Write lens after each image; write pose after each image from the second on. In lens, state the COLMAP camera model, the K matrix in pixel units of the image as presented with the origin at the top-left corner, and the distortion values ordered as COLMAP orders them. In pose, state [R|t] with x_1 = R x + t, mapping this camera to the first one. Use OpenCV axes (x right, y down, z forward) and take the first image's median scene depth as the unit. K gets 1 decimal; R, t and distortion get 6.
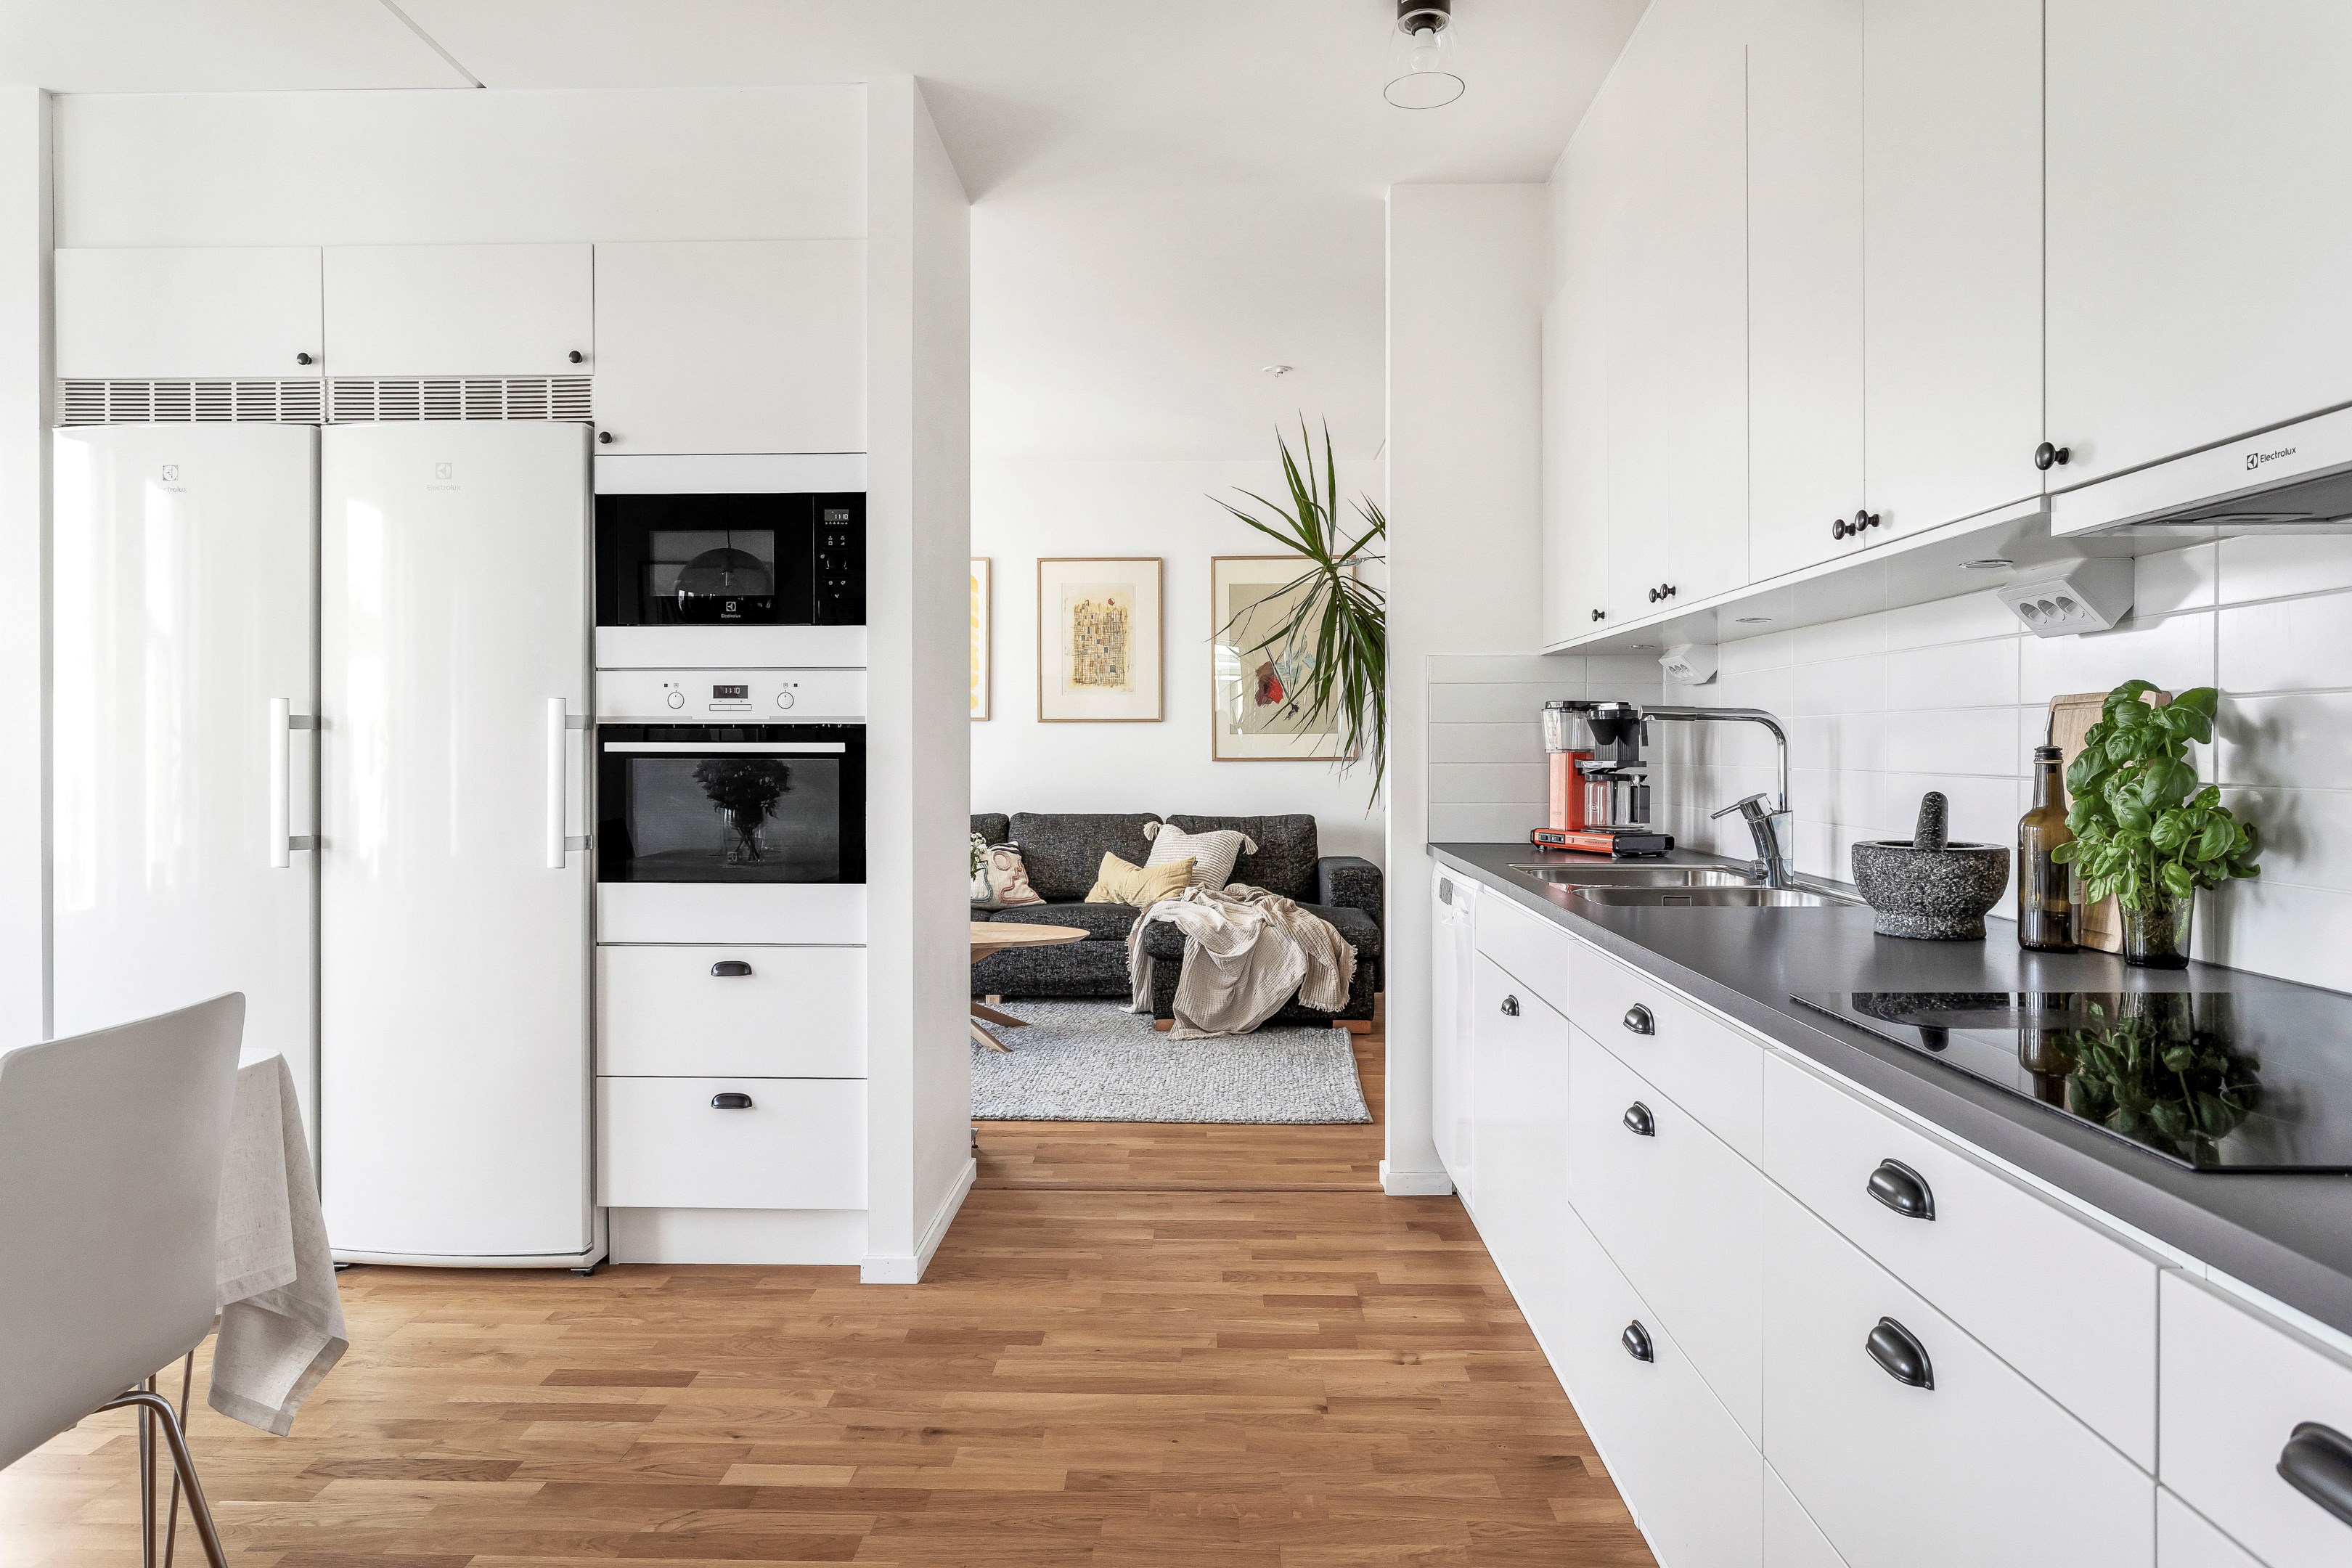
lens RADIAL K [[1417.9, 0, 1172.0], [0, 1417.9, 756.5], [0, 0, 1]] dist [-0.009054, 0.008185]
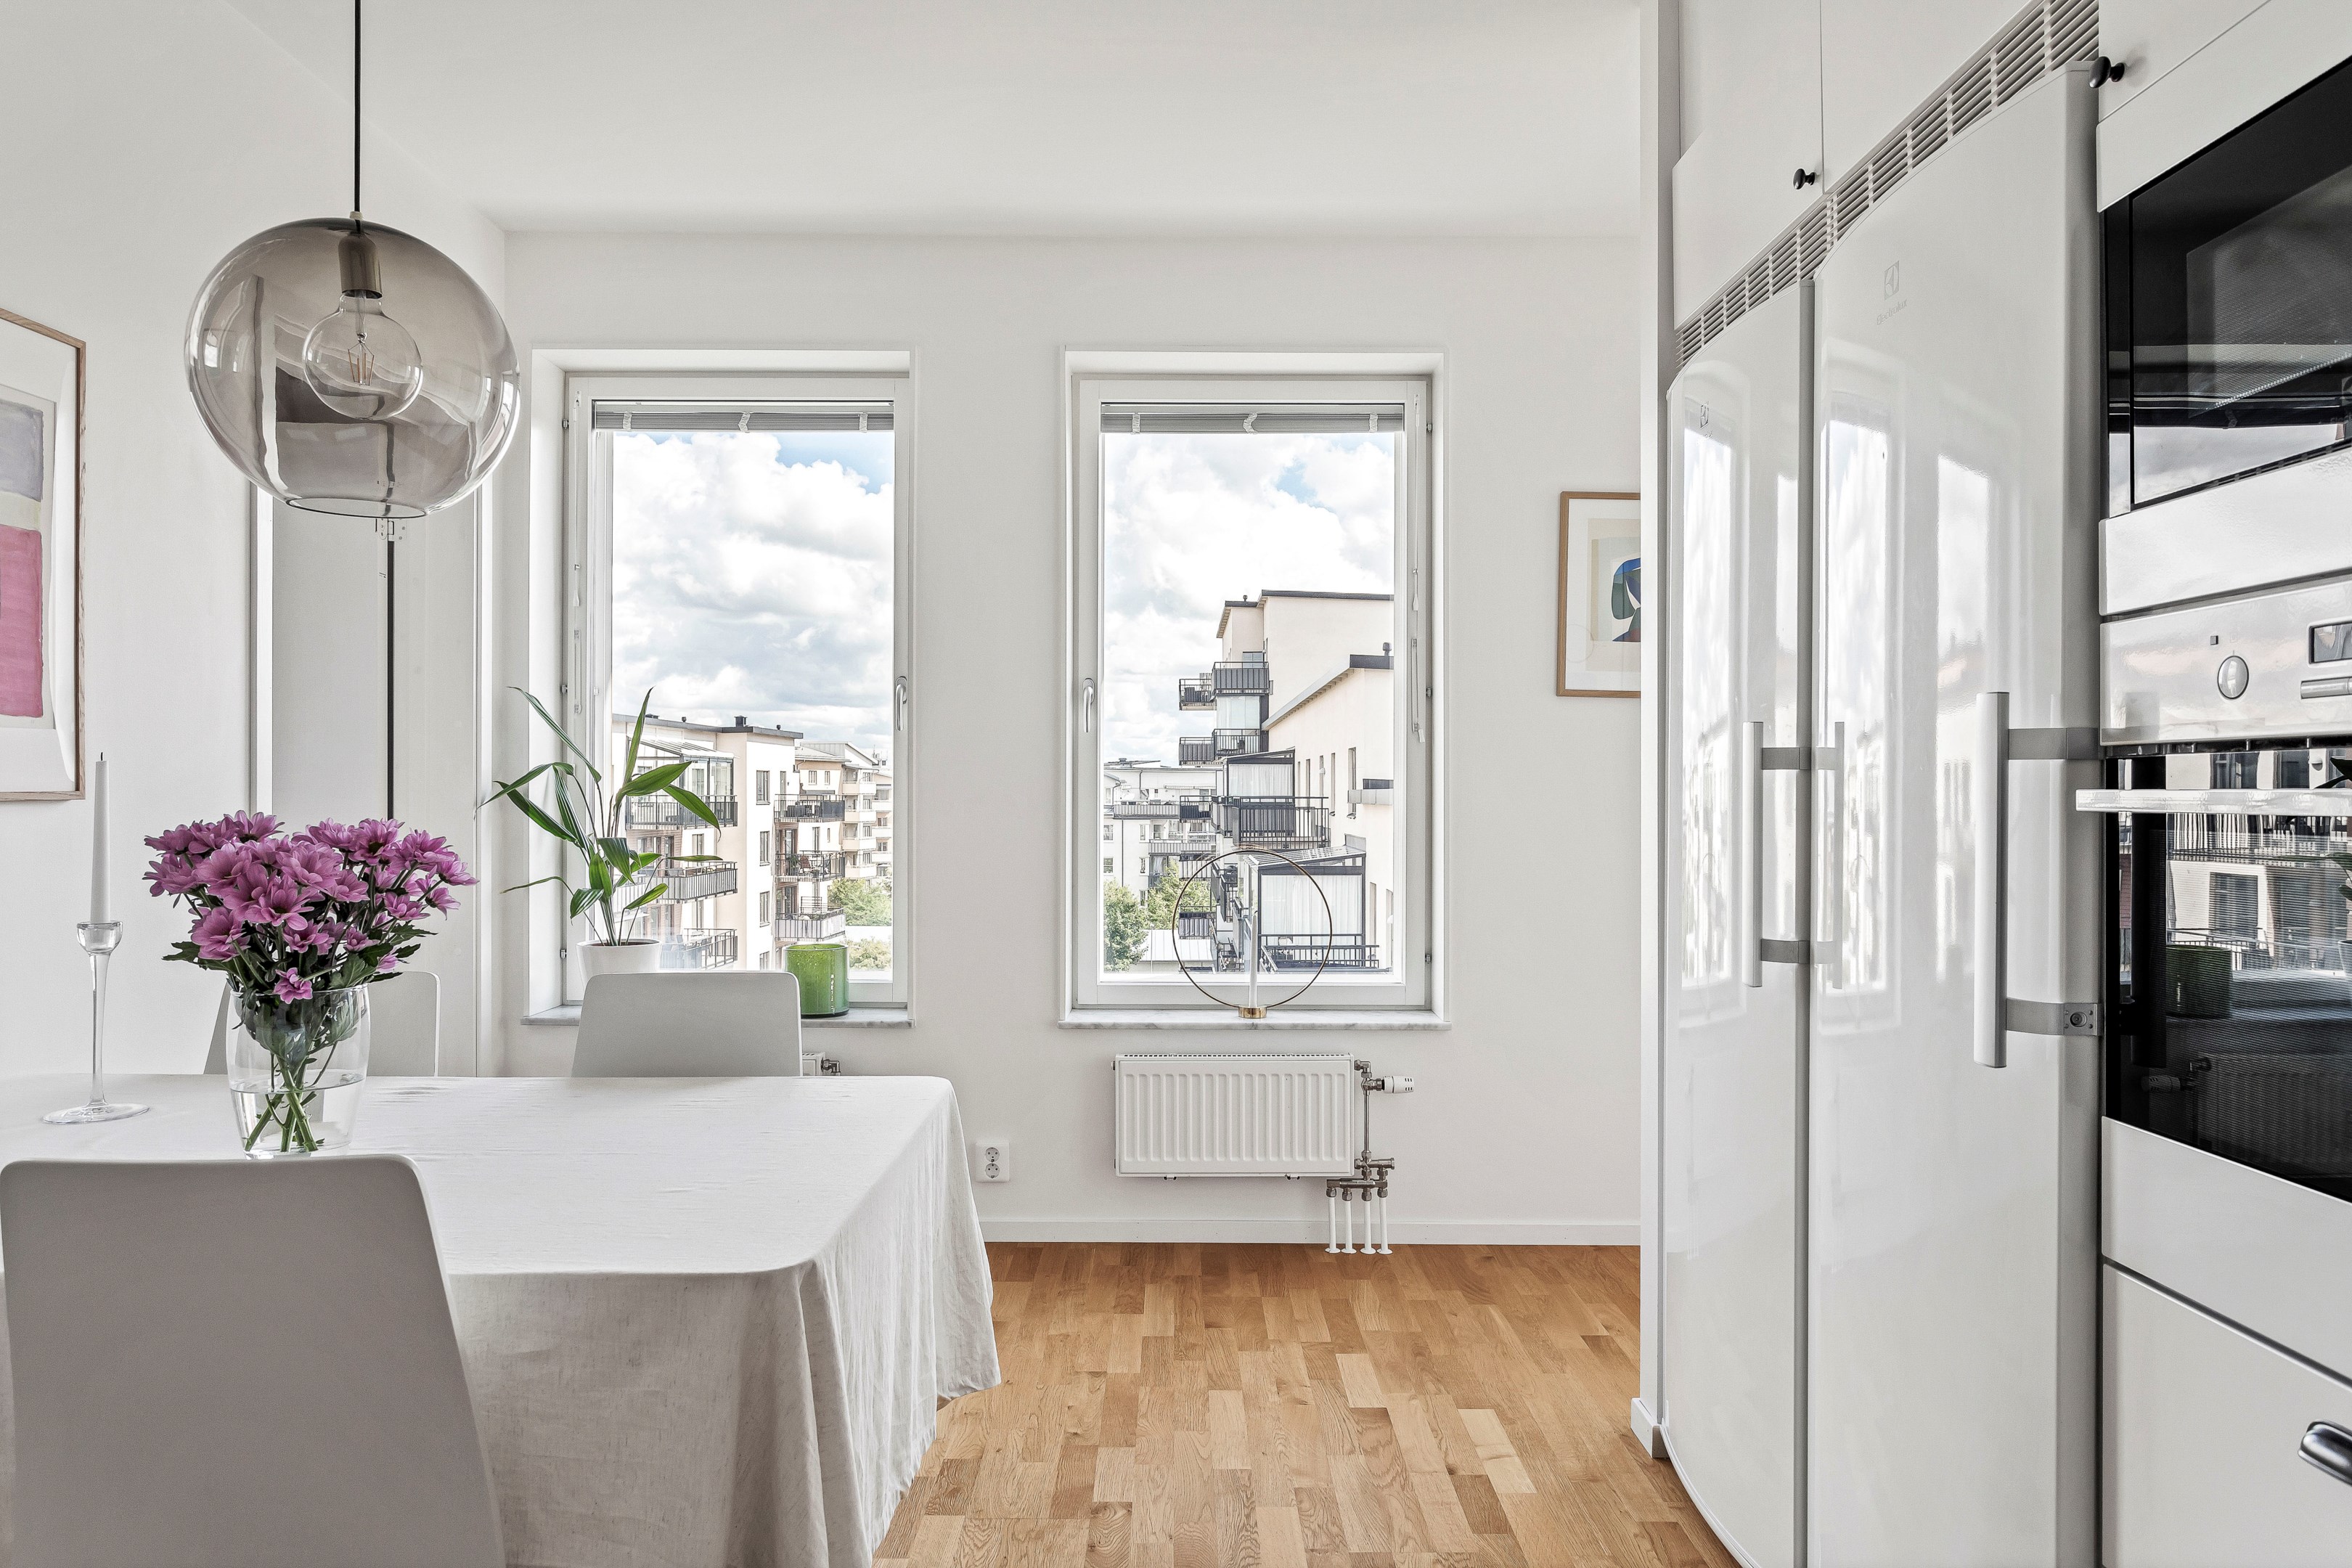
lens RADIAL K [[1559.5, 0, 1189.9], [0, 1559.5, 791.0], [0, 0, 1]] dist [0.002582, 0.009401]
pose [[0.021054, 0.000646, -0.999778, 0.061602], [-0.006752, 0.999977, 0.000504, -0.007896], [0.999756, 0.006740, 0.021058, 0.715988]]
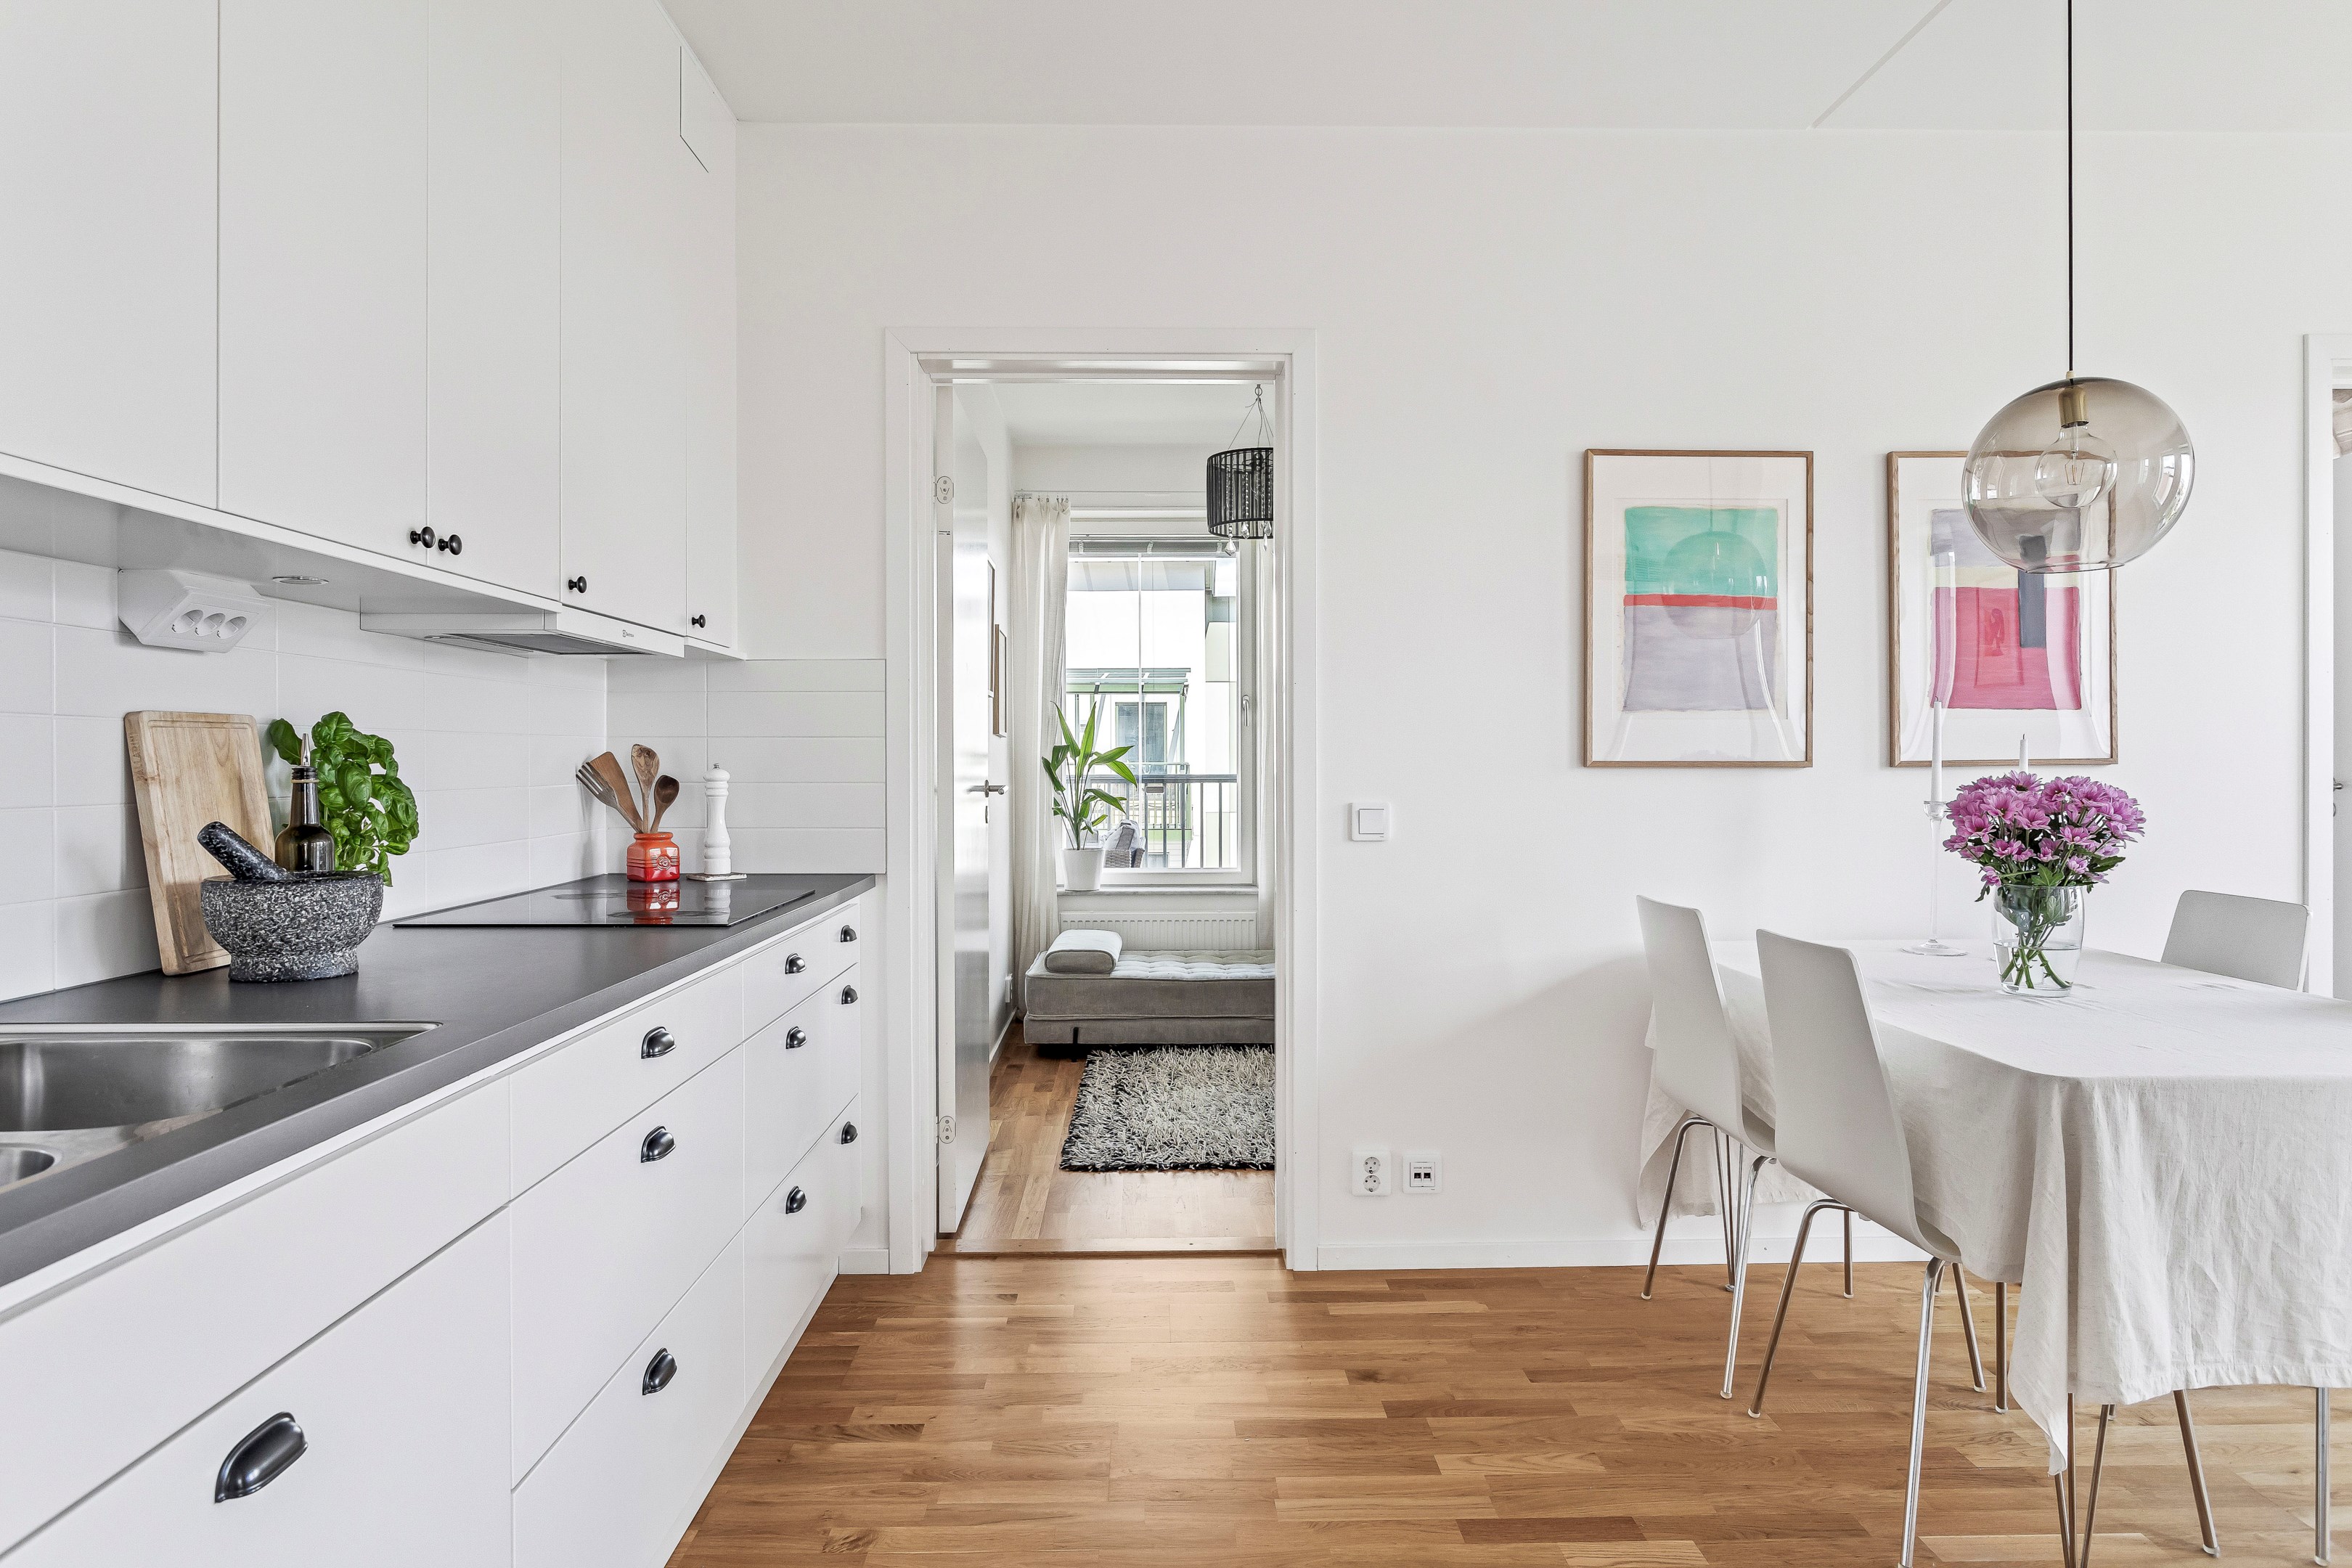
lens RADIAL K [[1417.9, 0, 1164.5], [0, 1417.9, 762.9], [0, 0, 1]] dist [-0.009054, 0.008185]
pose [[-0.998911, 0.002458, -0.046593, 0.017137], [0.002107, 0.999969, 0.007581, -0.009450], [0.046610, 0.007475, -0.998885, 1.190874]]
